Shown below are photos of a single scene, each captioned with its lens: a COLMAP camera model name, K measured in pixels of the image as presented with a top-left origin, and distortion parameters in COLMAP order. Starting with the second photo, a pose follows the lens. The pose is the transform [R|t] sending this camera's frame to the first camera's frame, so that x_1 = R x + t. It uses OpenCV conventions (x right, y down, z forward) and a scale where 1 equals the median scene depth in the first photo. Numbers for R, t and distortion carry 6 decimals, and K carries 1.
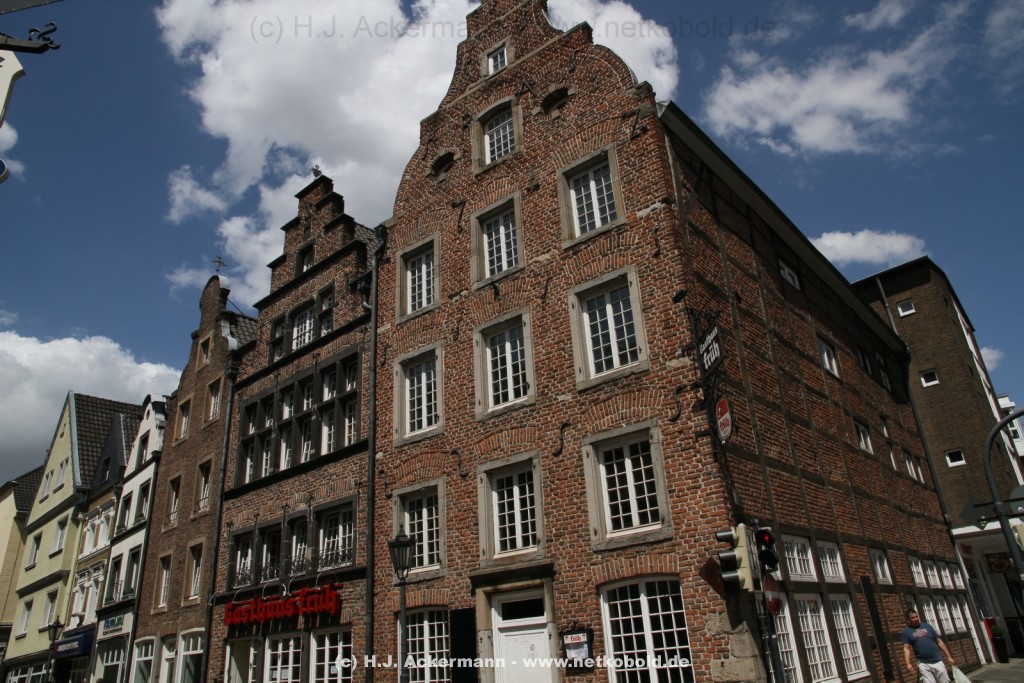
lens RADIAL K [[710.8, 0, 515.8], [0, 710.8, 345.3], [0, 0, 1]] dist [-0.077716, 0.045288]
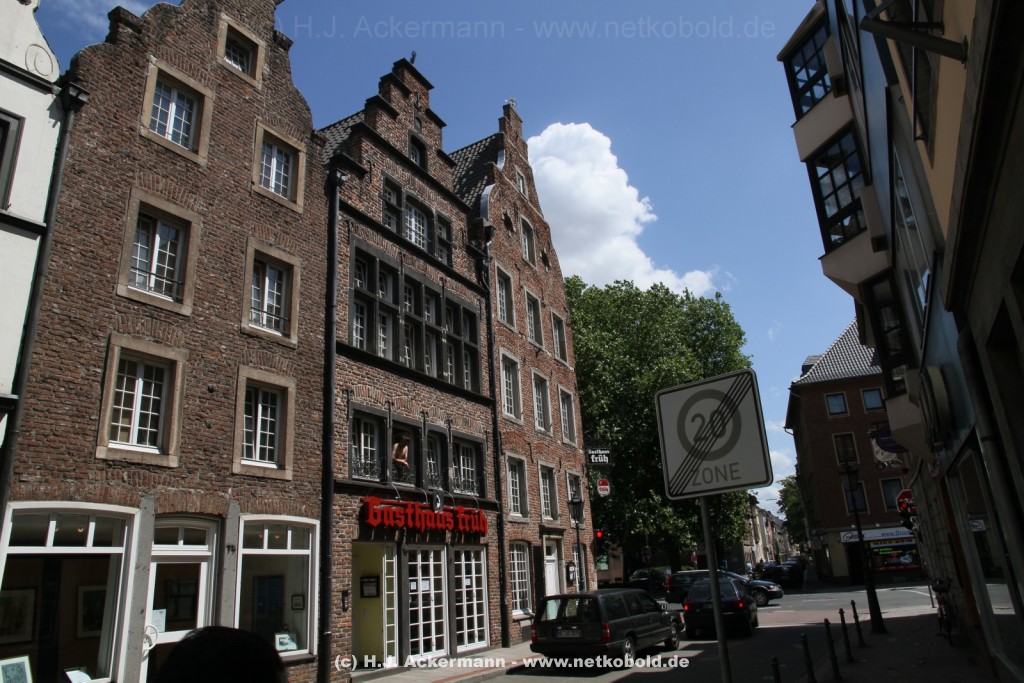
lens RADIAL K [[710.8, 0, 511.1], [0, 710.8, 339.2], [0, 0, 1]] dist [-0.077716, 0.045288]
pose [[-0.211335, 0.385898, 0.898009, -1.205079], [-0.340803, 0.832008, -0.437739, 0.506442], [-0.916074, -0.398554, -0.044318, 0.942885]]
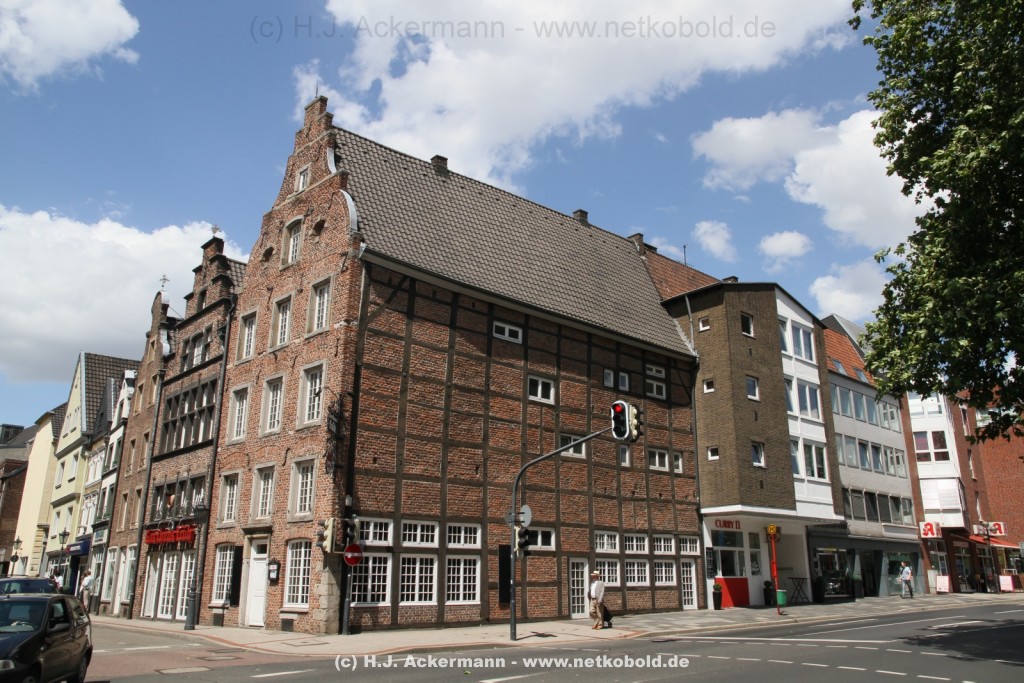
lens RADIAL K [[815.5, 0, 509.1], [0, 815.5, 342.4], [0, 0, 1]] dist [-0.007456, 0.016922]
pose [[0.988257, 0.033174, -0.149158, 0.642206], [-0.011901, 0.989893, 0.141314, -0.314140], [0.152338, -0.137879, 0.978664, -0.608709]]
